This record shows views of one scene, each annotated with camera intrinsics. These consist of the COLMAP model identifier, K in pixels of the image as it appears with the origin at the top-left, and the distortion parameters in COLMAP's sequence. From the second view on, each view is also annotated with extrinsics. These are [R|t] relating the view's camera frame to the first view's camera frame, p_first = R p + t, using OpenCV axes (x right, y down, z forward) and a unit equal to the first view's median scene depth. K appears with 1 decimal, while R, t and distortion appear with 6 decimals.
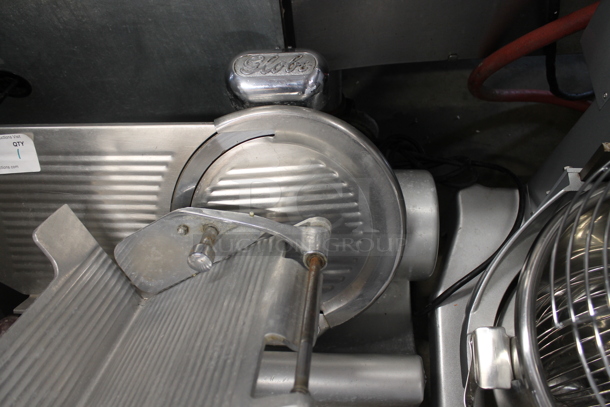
lens RADIAL K [[511.2, 0, 305.0], [0, 511.2, 203.5], [0, 0, 1]] dist [-0.175653, 0.156772]
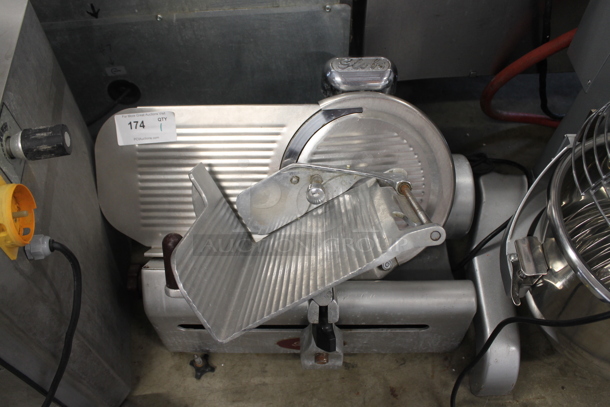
lens RADIAL K [[511.2, 0, 305.0], [0, 511.2, 203.5], [0, 0, 1]] dist [-0.175653, 0.156772]
pose [[0.998484, 0.000564, 0.055038, -0.275186], [0.008075, 0.987625, -0.156624, 0.309001], [-0.054445, 0.156831, 0.986124, -0.303522]]
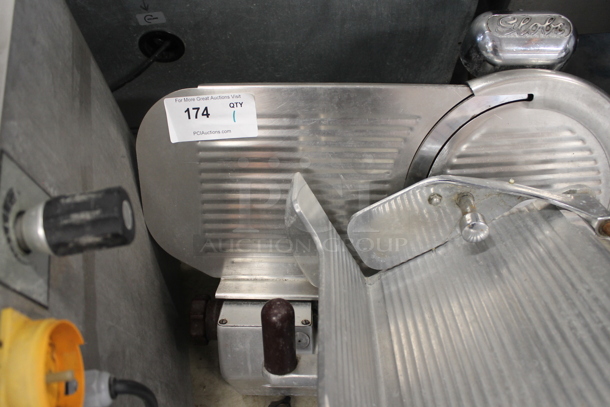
lens RADIAL K [[511.2, 0, 305.0], [0, 511.2, 203.5], [0, 0, 1]] dist [-0.175653, 0.156772]
pose [[0.998649, -0.007248, 0.051449, -0.503075], [0.006218, 0.999778, 0.020154, 0.037150], [-0.051584, -0.019807, 0.998472, 0.079994]]
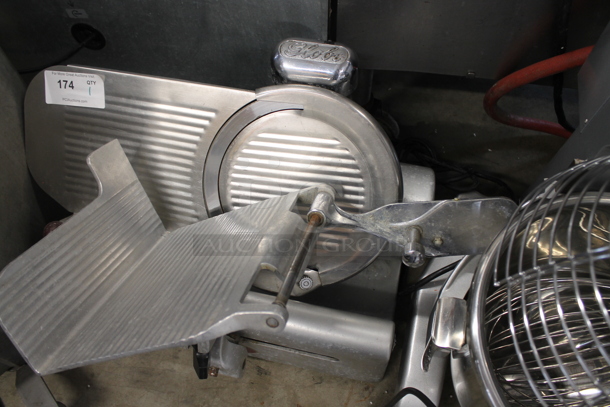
lens RADIAL K [[511.2, 0, 305.0], [0, 511.2, 203.5], [0, 0, 1]] dist [-0.175653, 0.156772]
pose [[0.982778, 0.176811, -0.053724, 0.043994], [-0.177805, 0.983962, -0.014294, 0.091719], [0.050335, 0.023600, 0.998454, -0.169489]]
